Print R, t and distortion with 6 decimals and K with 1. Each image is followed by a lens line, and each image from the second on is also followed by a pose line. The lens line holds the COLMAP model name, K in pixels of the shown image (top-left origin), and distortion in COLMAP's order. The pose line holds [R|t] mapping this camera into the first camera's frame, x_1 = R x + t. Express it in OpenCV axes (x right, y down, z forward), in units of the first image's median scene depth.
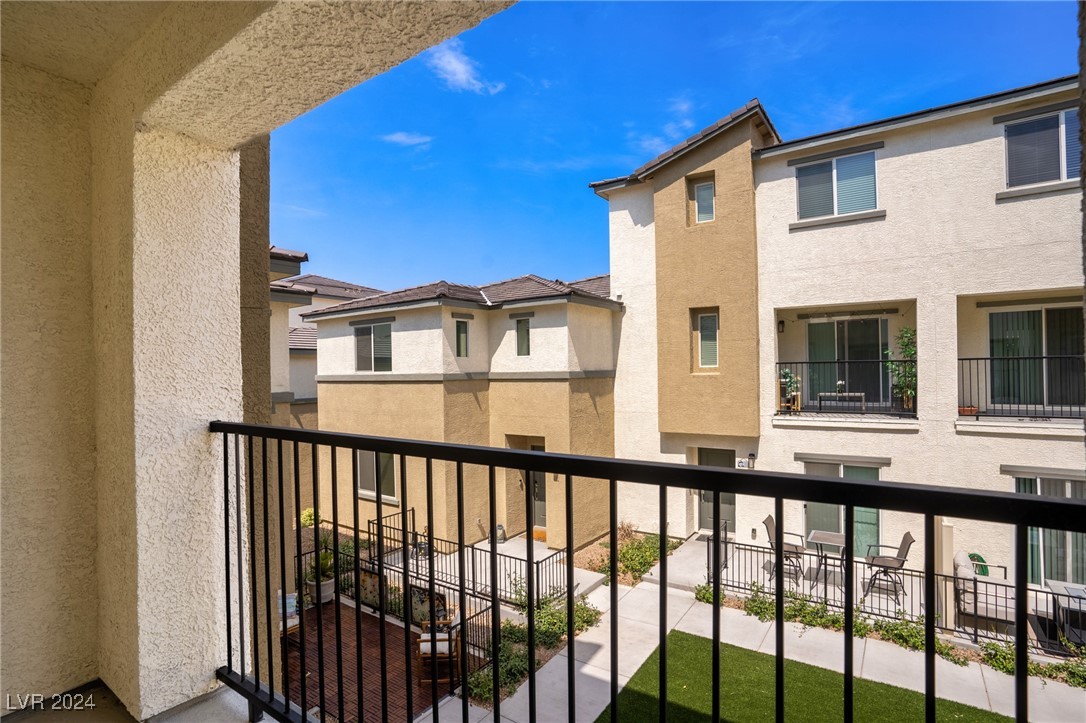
lens RADIAL K [[525.0, 0, 544.3], [0, 525.0, 372.2], [0, 0, 1]] dist [-0.017474, 0.000844]
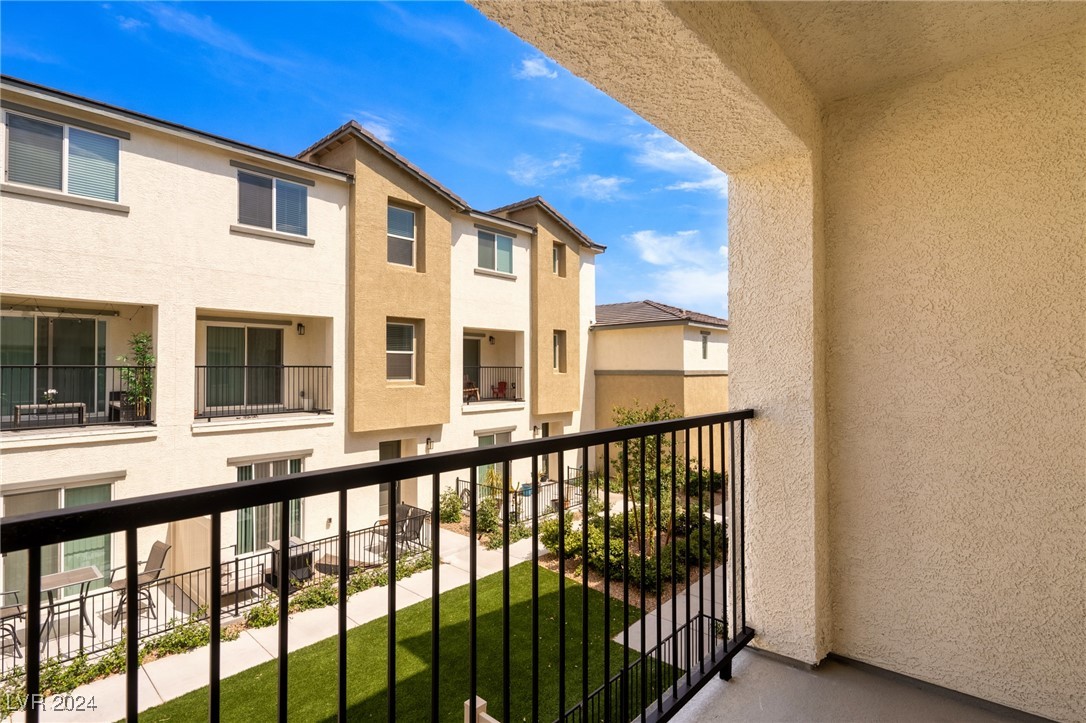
lens RADIAL K [[527.1, 0, 543.5], [0, 527.1, 365.9], [0, 0, 1]] dist [0.002013, 0.000317]
pose [[0.140770, 0.021657, 0.989805, -0.190678], [0.004831, 0.999734, -0.022562, 0.002122], [-0.990031, 0.007958, 0.140628, 0.131704]]
